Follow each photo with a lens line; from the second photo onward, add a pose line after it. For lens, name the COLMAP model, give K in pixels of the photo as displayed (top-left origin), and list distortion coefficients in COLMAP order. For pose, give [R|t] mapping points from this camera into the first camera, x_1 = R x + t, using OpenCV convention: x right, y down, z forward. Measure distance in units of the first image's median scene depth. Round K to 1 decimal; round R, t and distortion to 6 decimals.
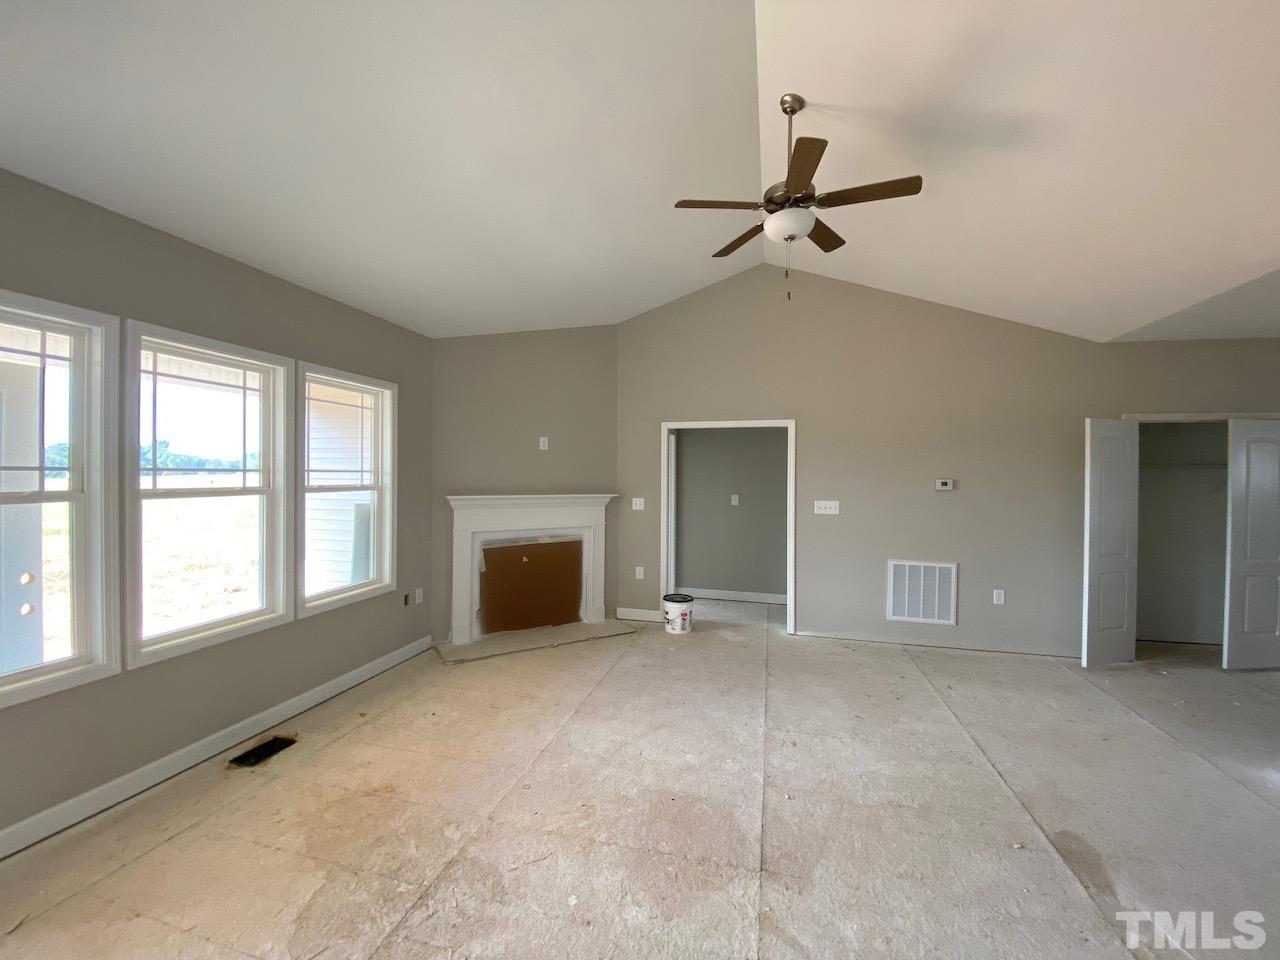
lens RADIAL K [[521.3, 0, 636.8], [0, 521.3, 478.7], [0, 0, 1]] dist [-0.000695, -0.000288]
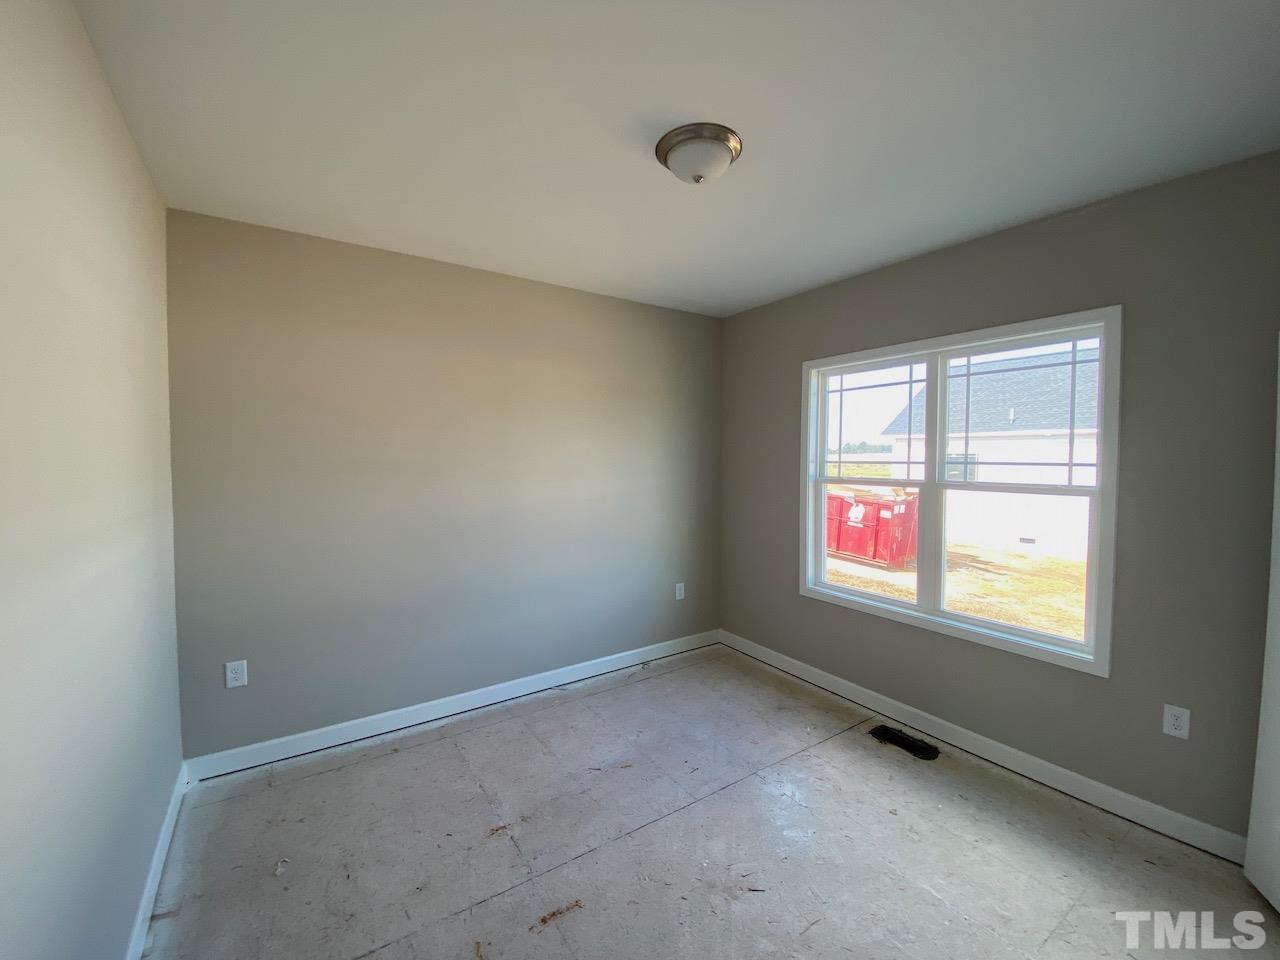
lens RADIAL K [[521.3, 0, 636.8], [0, 521.3, 478.7], [0, 0, 1]] dist [-0.000695, -0.000288]
pose [[-0.668536, 0.012071, -0.743582, 0.365690], [-0.023390, 0.999032, 0.037247, -0.010369], [0.743312, 0.042293, -0.667607, 1.279944]]
